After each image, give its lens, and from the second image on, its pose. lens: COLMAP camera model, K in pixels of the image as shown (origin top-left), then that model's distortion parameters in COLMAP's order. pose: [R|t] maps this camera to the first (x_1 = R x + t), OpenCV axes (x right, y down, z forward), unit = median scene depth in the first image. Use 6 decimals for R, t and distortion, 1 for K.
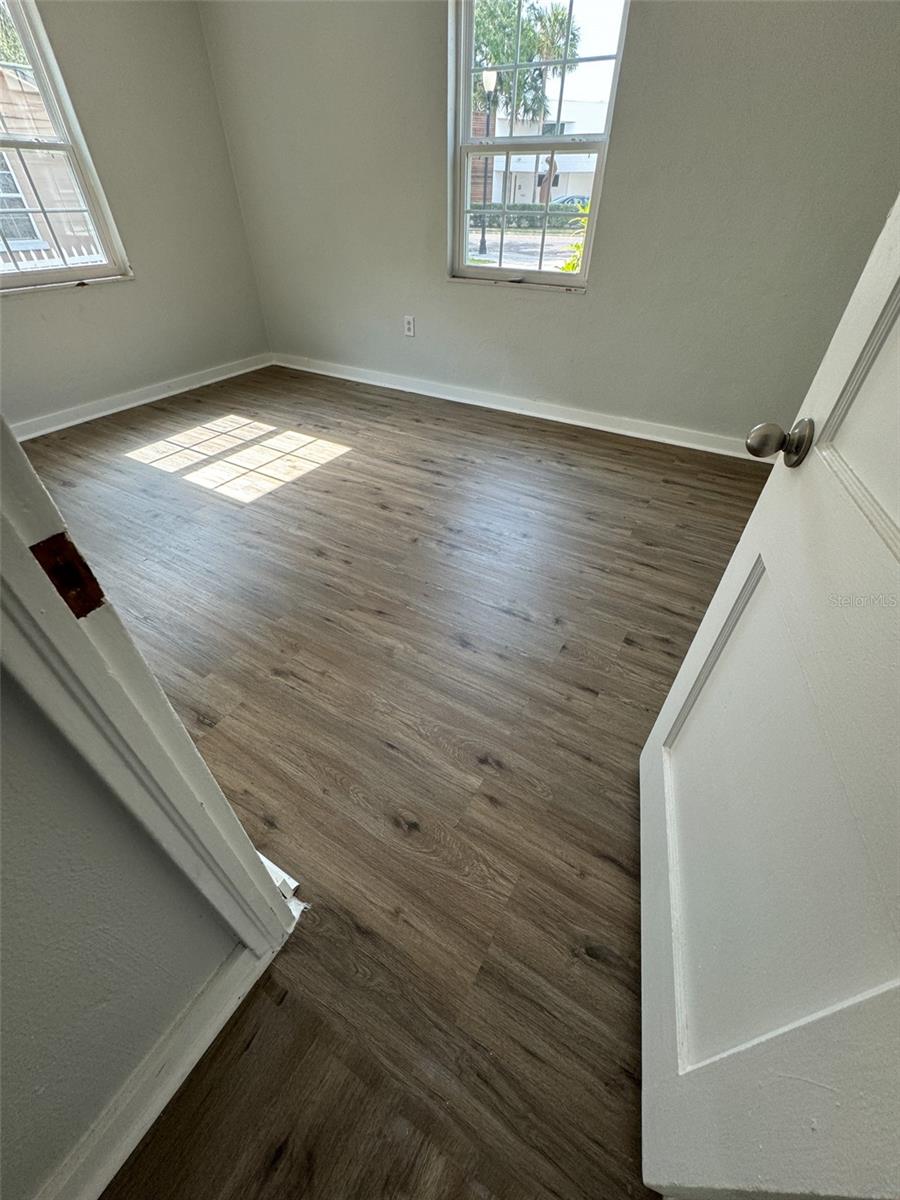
lens RADIAL K [[478.4, 0, 450.0], [0, 478.4, 600.0], [0, 0, 1]] dist [-0.002421, 0.000199]
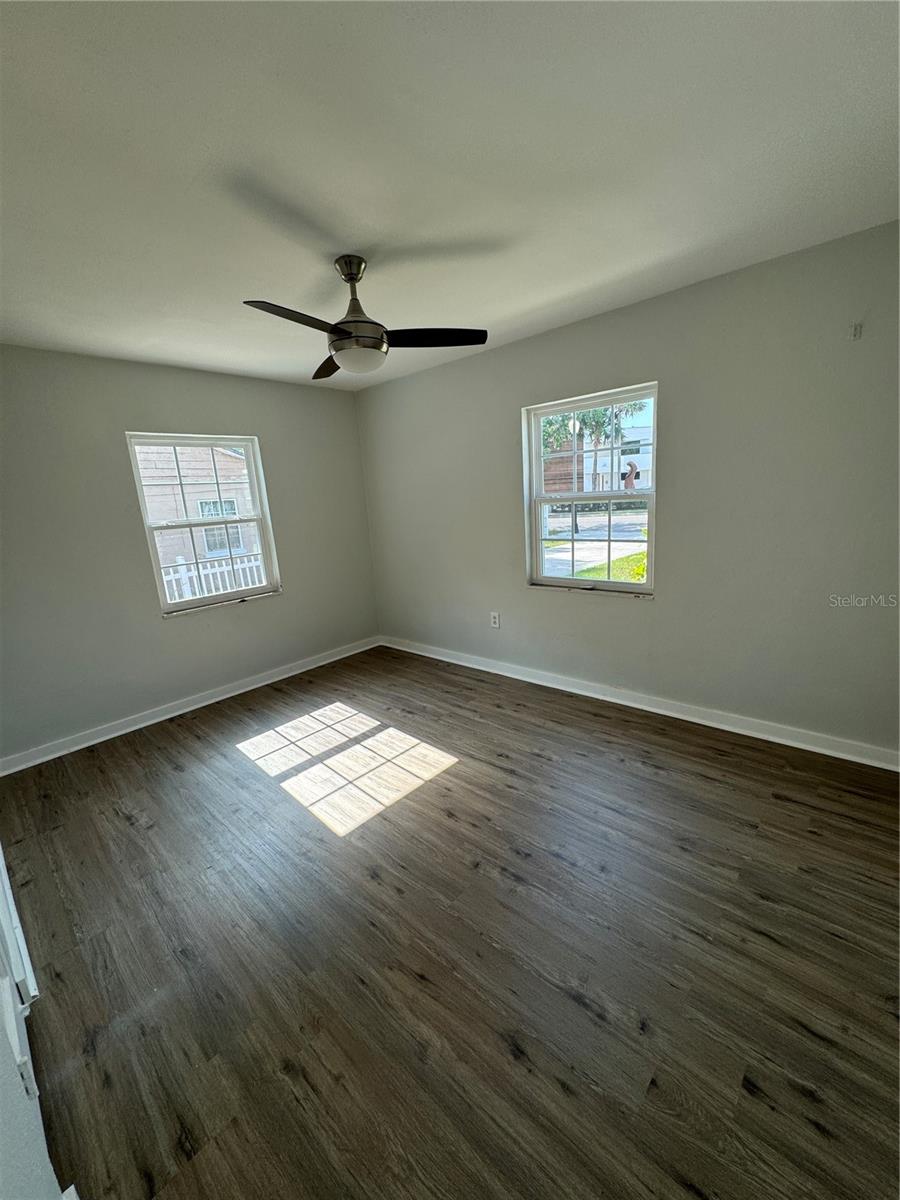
lens RADIAL K [[478.4, 0, 450.0], [0, 478.4, 600.0], [0, 0, 1]] dist [-0.002421, 0.000199]
pose [[0.977064, -0.028537, -0.211024, 0.065056], [-0.072738, 0.886649, -0.456686, -0.119429], [0.200137, 0.461561, 0.864237, -0.021739]]
